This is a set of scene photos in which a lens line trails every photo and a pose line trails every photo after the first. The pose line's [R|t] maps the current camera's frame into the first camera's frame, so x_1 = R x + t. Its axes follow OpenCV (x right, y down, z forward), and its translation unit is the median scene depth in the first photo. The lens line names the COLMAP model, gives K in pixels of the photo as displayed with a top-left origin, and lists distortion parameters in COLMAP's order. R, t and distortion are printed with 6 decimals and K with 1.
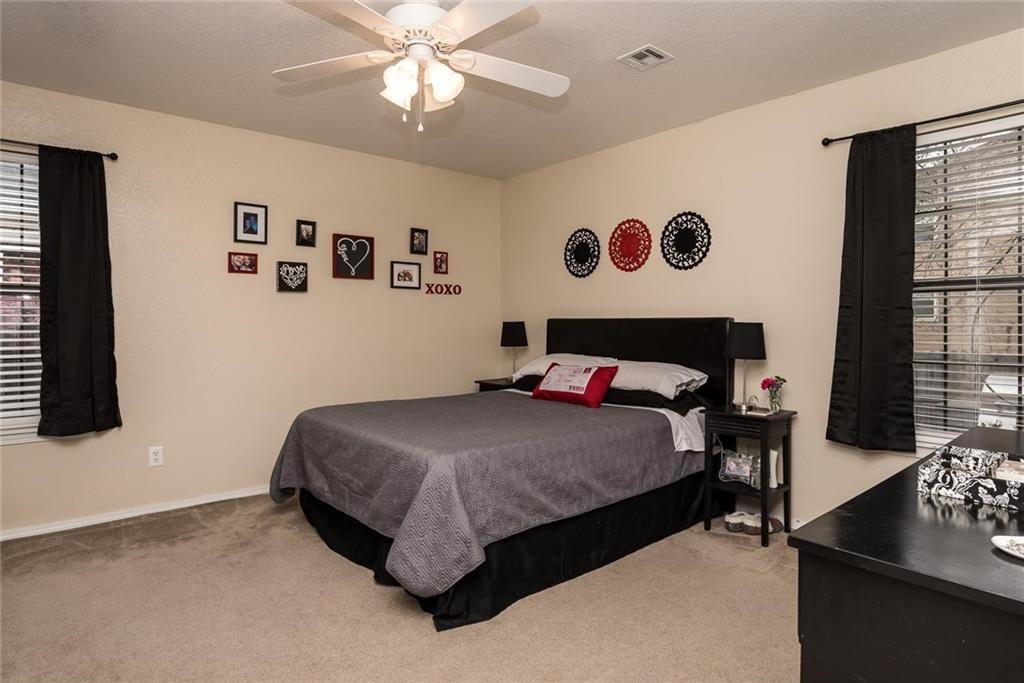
lens RADIAL K [[569.5, 0, 497.6], [0, 569.5, 338.9], [0, 0, 1]] dist [-0.048862, 0.001659]
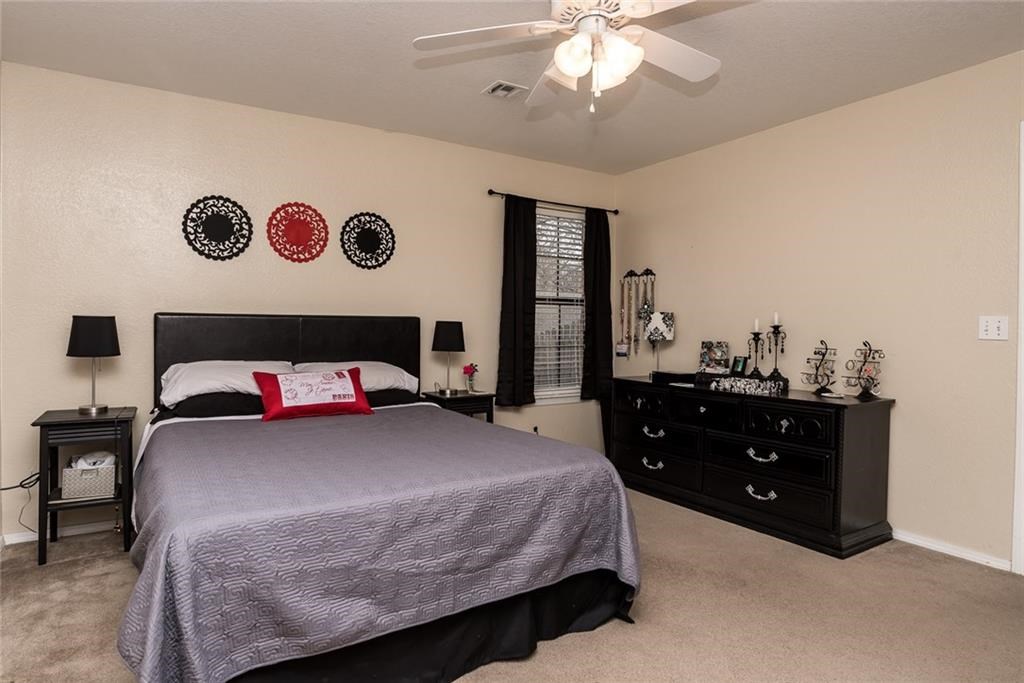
lens RADIAL K [[569.5, 0, 497.6], [0, 569.5, 338.9], [0, 0, 1]] dist [-0.048862, 0.001659]
pose [[0.143059, -0.020424, 0.989503, -0.639425], [0.020039, 0.999642, 0.017736, -0.009829], [-0.989511, 0.017292, 0.143417, 0.615459]]
